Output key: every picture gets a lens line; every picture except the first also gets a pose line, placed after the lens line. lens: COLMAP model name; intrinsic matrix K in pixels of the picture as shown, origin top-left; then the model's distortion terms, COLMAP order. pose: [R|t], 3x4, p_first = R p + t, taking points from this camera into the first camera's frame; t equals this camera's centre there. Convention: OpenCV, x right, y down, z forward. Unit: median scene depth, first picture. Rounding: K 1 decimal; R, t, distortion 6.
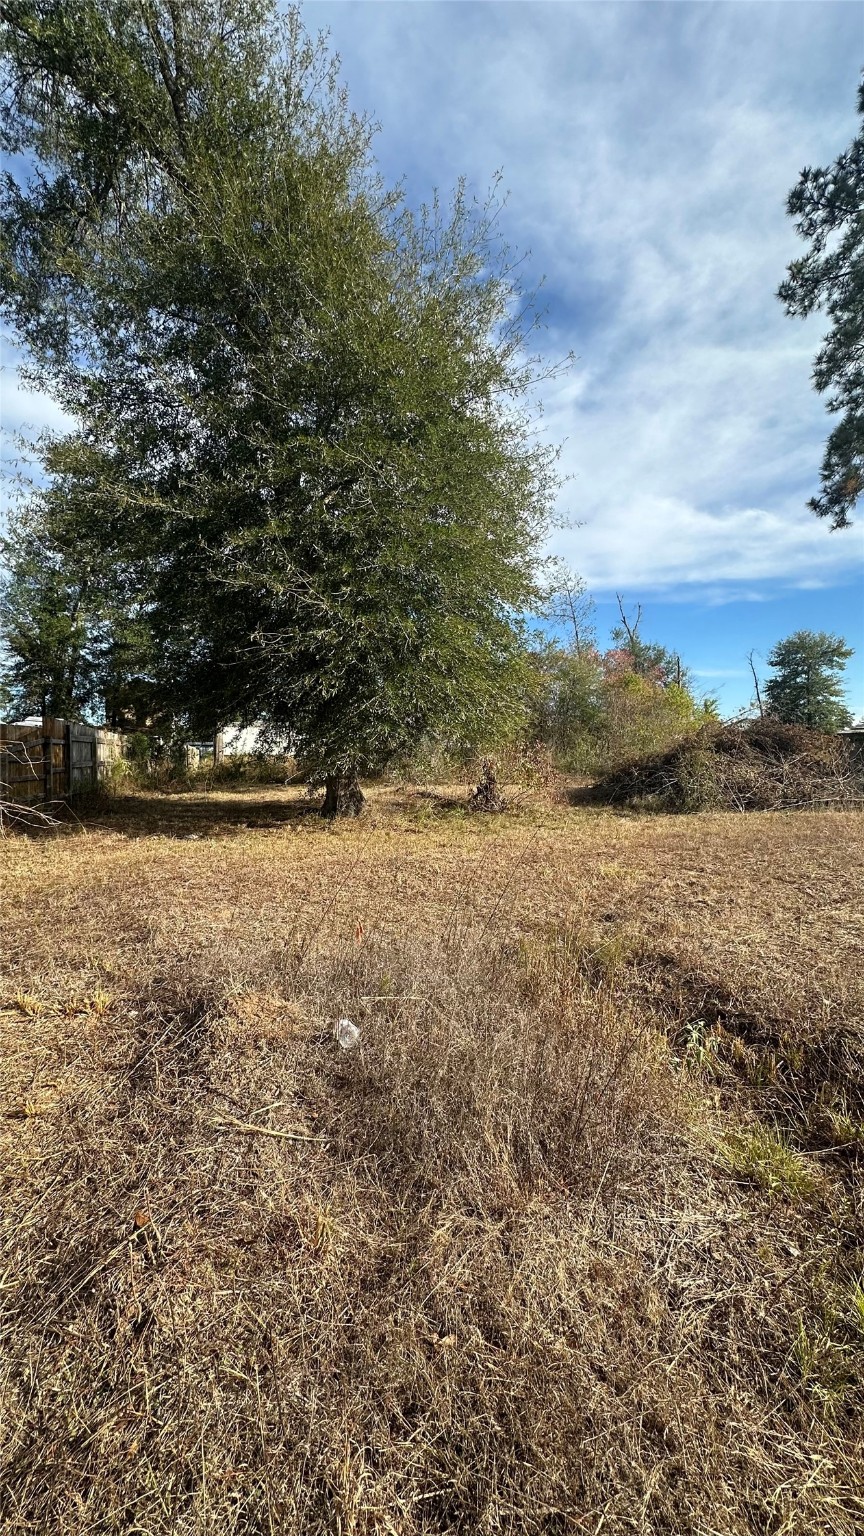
lens RADIAL K [[617.0, 0, 433.9], [0, 617.0, 753.5], [0, 0, 1]] dist [0.001484, 0.000201]
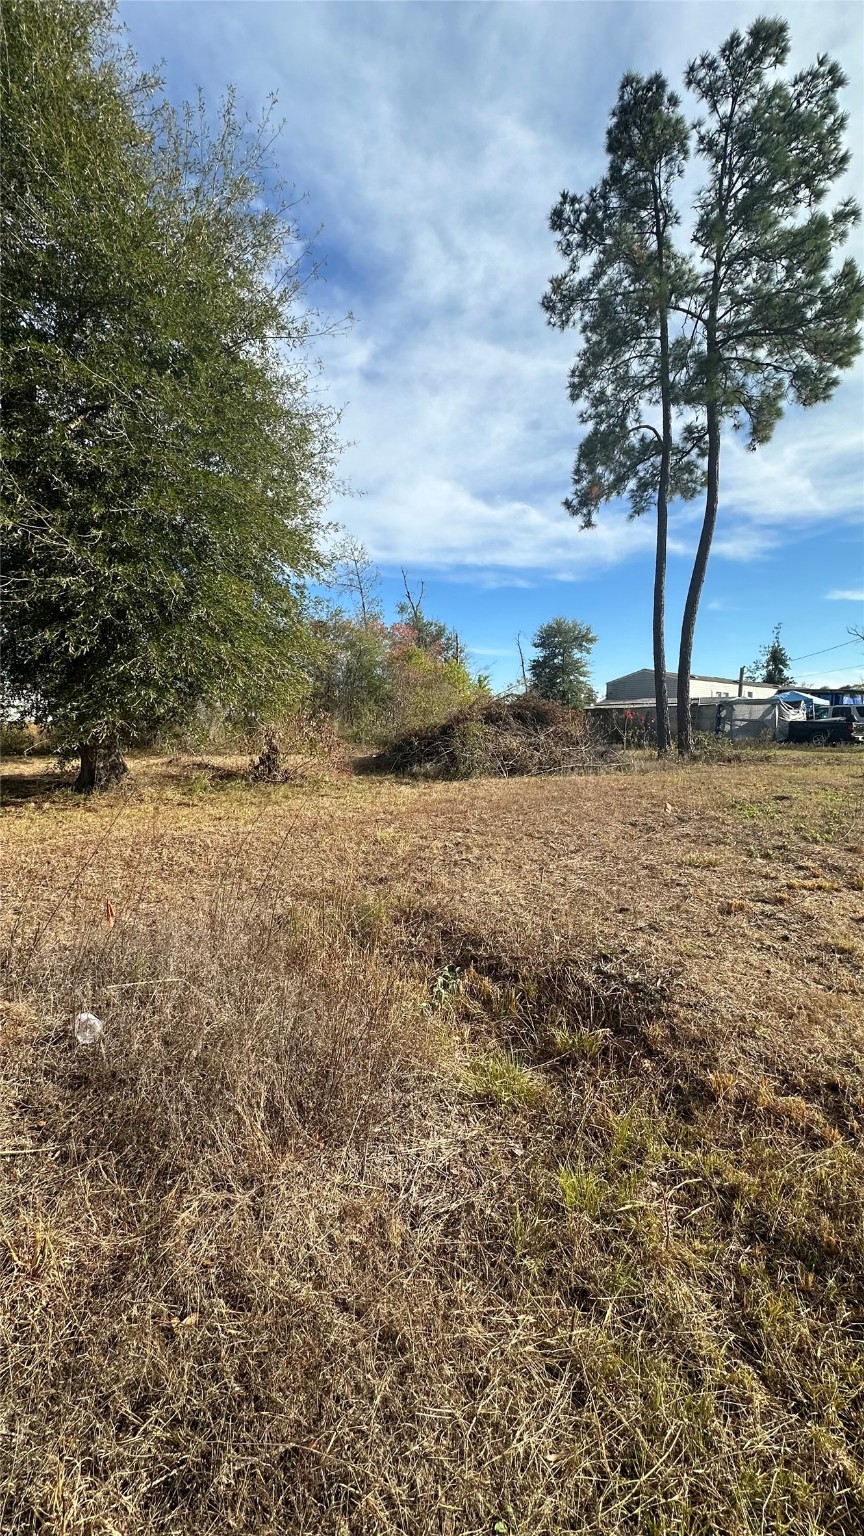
lens RADIAL K [[617.0, 0, 433.9], [0, 617.0, 753.5], [0, 0, 1]] dist [0.001484, 0.000201]
pose [[0.942417, -0.005576, 0.334394, 0.013173], [-0.010694, 0.998847, 0.046793, 0.001437], [-0.334270, -0.047675, 0.941271, -0.000729]]
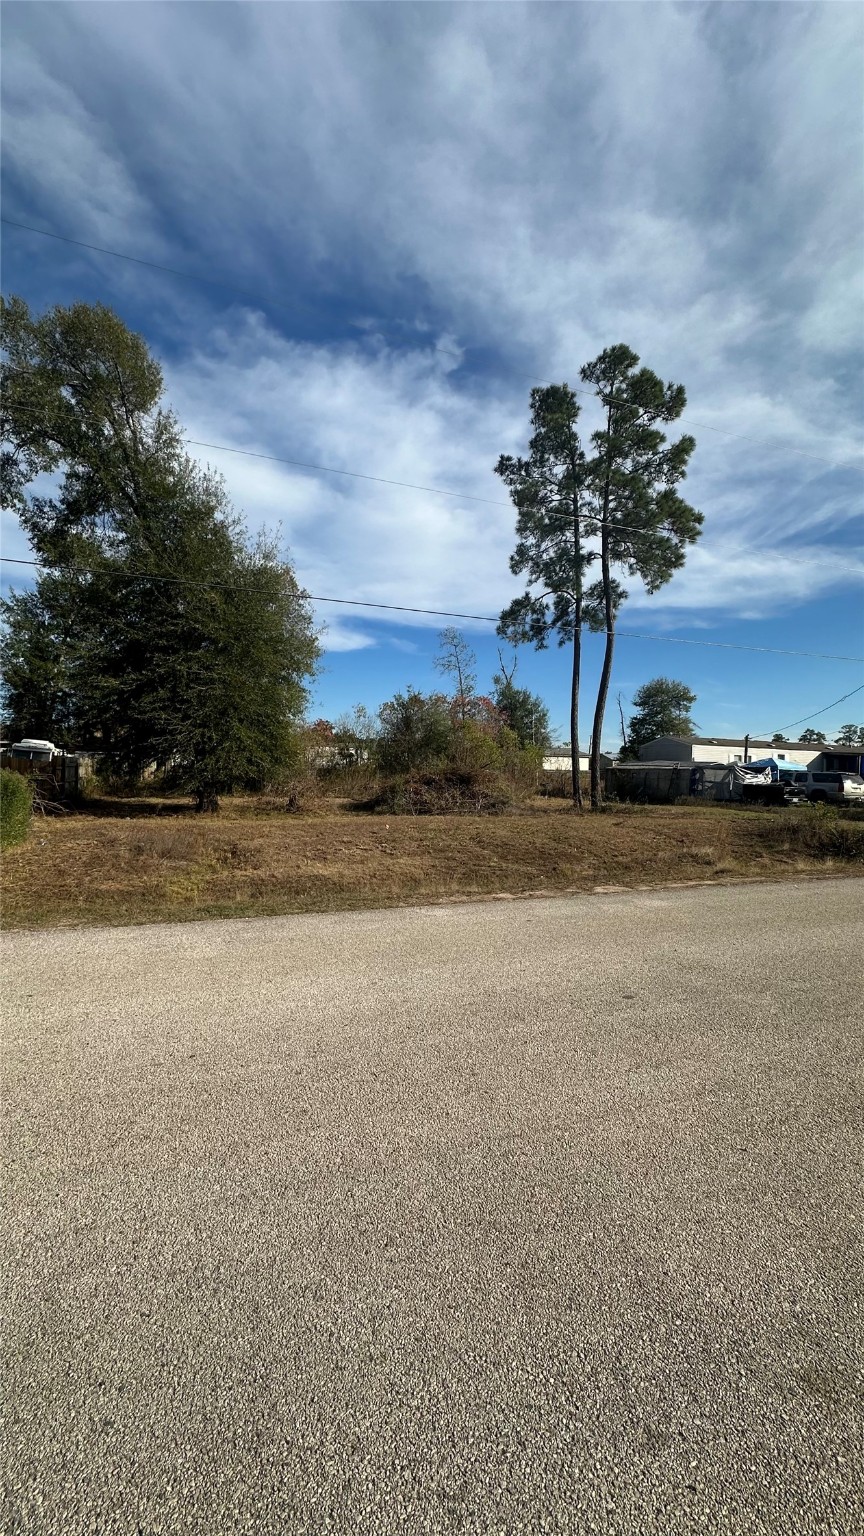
lens RADIAL K [[613.8, 0, 426.8], [0, 613.8, 795.8], [0, 0, 1]] dist [0.002139, 0.000285]
pose [[0.999019, 0.025137, 0.036446, 0.146184], [-0.027036, 0.998250, 0.052600, -0.022040], [-0.035060, -0.053534, 0.997950, -0.300787]]
